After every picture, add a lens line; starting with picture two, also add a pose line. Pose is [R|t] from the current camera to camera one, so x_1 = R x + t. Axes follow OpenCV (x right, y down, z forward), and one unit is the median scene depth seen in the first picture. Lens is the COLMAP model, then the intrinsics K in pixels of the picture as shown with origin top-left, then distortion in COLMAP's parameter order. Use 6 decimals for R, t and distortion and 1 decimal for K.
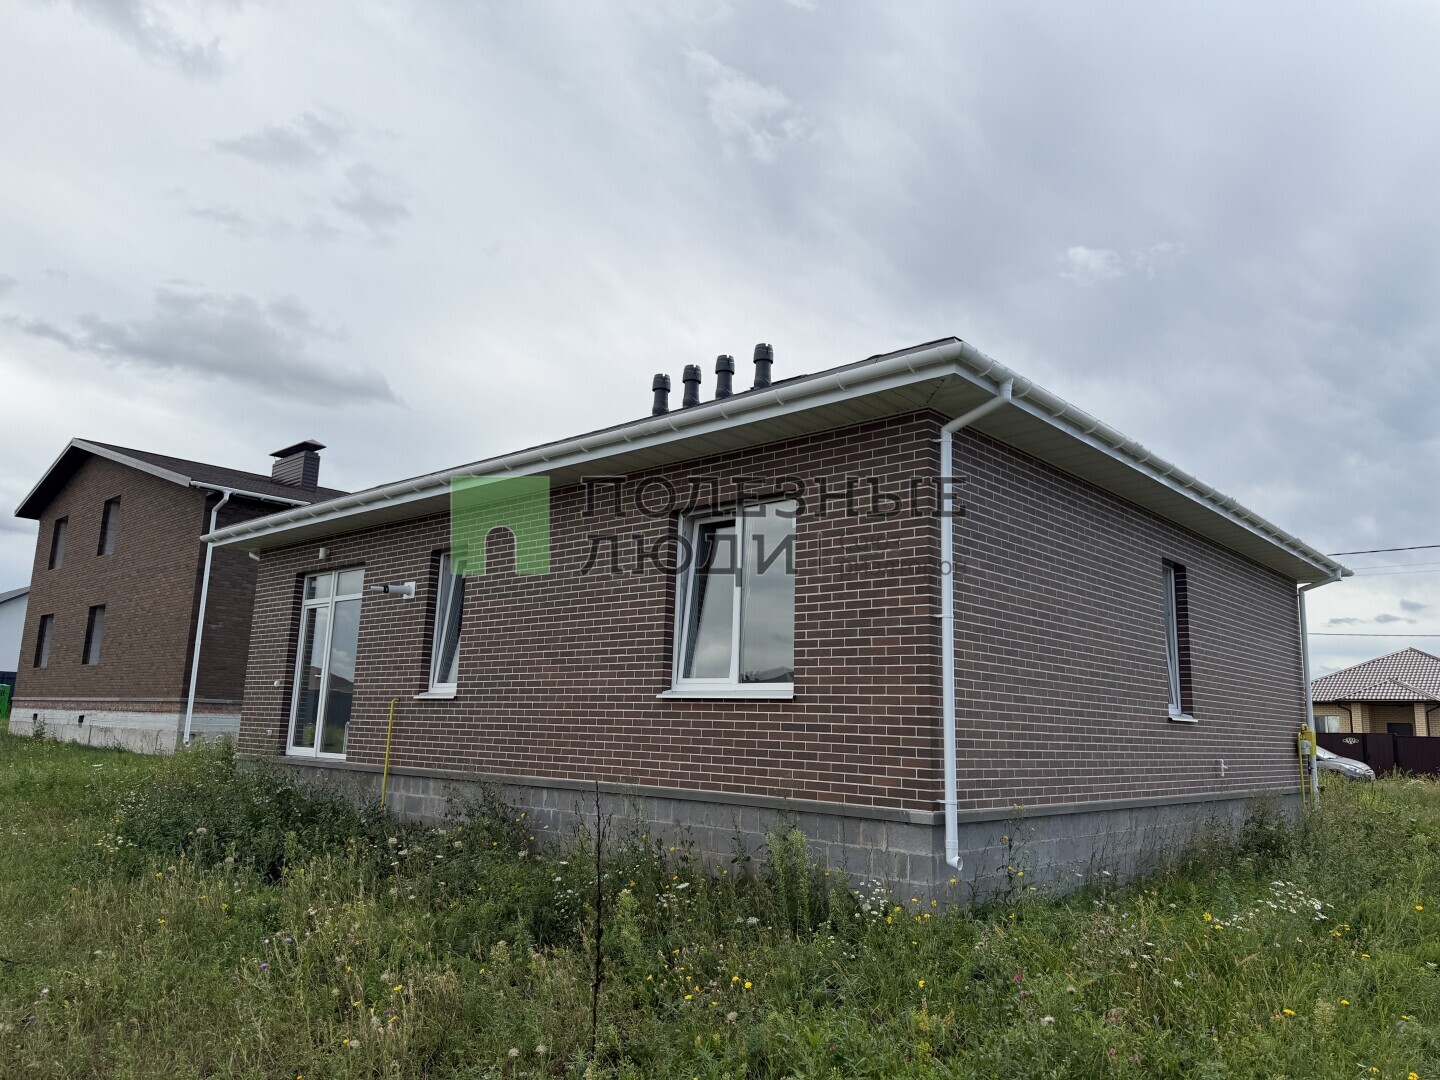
lens RADIAL K [[1019.2, 0, 720.0], [0, 1019.2, 540.0], [0, 0, 1]] dist [0.109771, -0.159086]
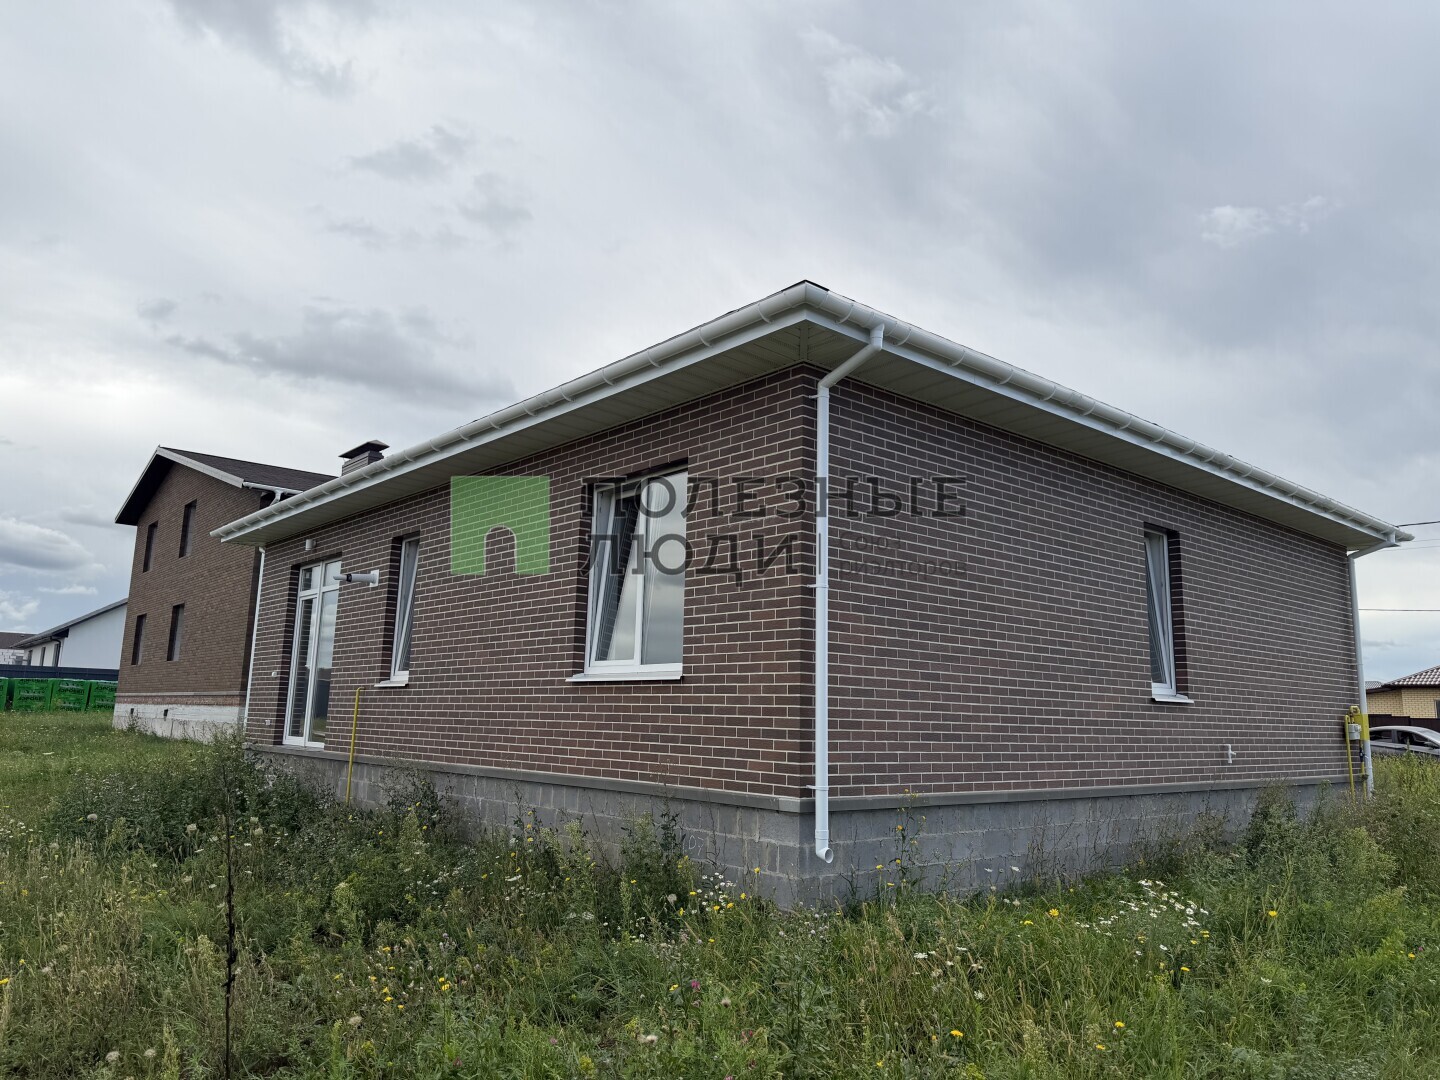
lens RADIAL K [[1019.2, 0, 720.0], [0, 1019.2, 540.0], [0, 0, 1]] dist [0.109771, -0.159086]
pose [[0.992538, -0.027226, -0.118853, 0.168391], [0.028058, 0.999592, 0.005330, 0.017646], [0.118660, -0.008625, 0.992898, 0.056135]]
